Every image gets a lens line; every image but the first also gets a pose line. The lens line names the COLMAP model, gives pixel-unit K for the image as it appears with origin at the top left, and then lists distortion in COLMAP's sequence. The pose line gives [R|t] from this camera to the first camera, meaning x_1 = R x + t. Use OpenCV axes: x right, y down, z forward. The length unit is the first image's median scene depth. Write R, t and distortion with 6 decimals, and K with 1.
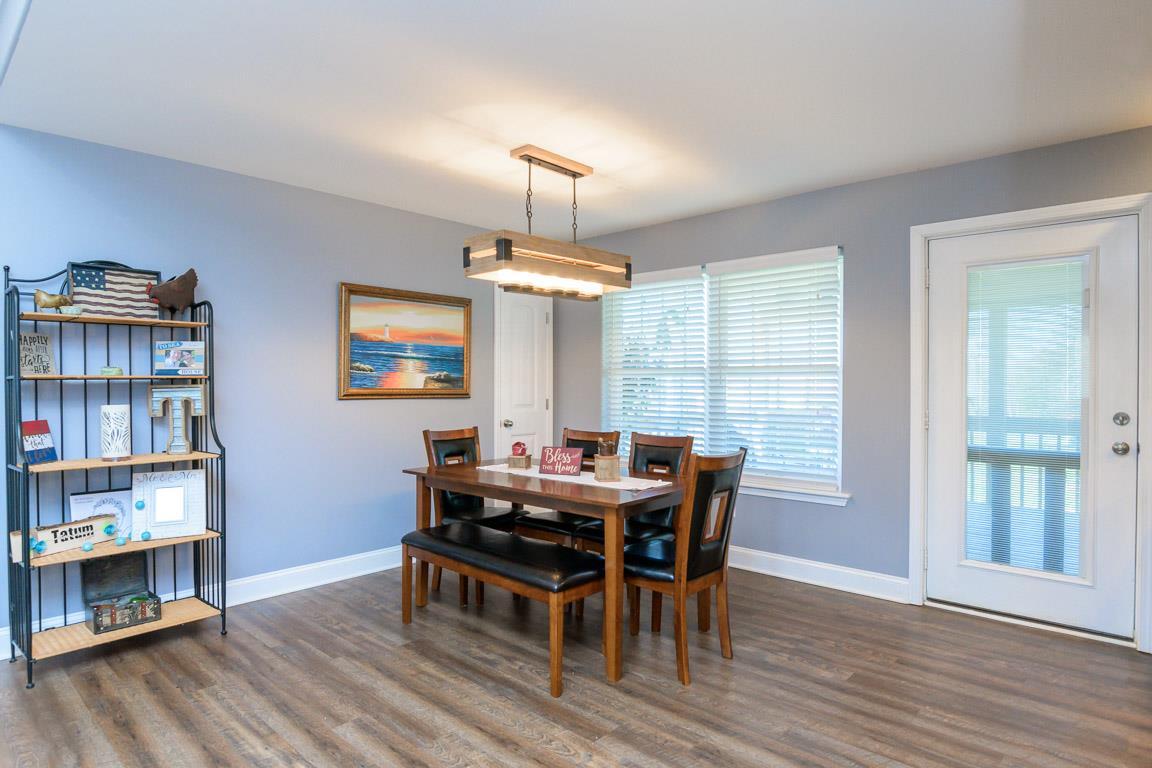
lens RADIAL K [[684.9, 0, 585.6], [0, 684.9, 388.1], [0, 0, 1]] dist [0.004120, -0.000657]
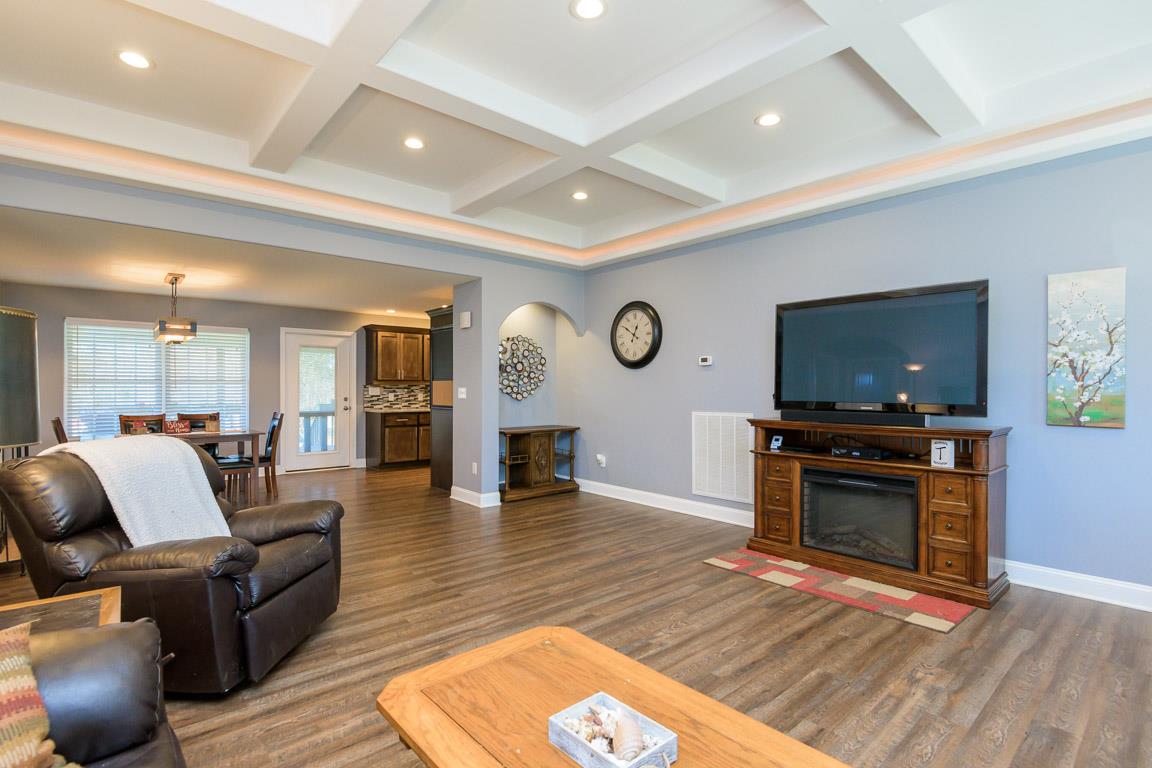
lens RADIAL K [[524.1, 0, 579.3], [0, 524.1, 375.3], [0, 0, 1]] dist [0.003024, -0.000586]
pose [[0.121557, 0.020981, 0.992363, -1.392453], [0.002416, 0.999767, -0.021433, -0.011217], [-0.992581, 0.005003, 0.121478, -0.363106]]
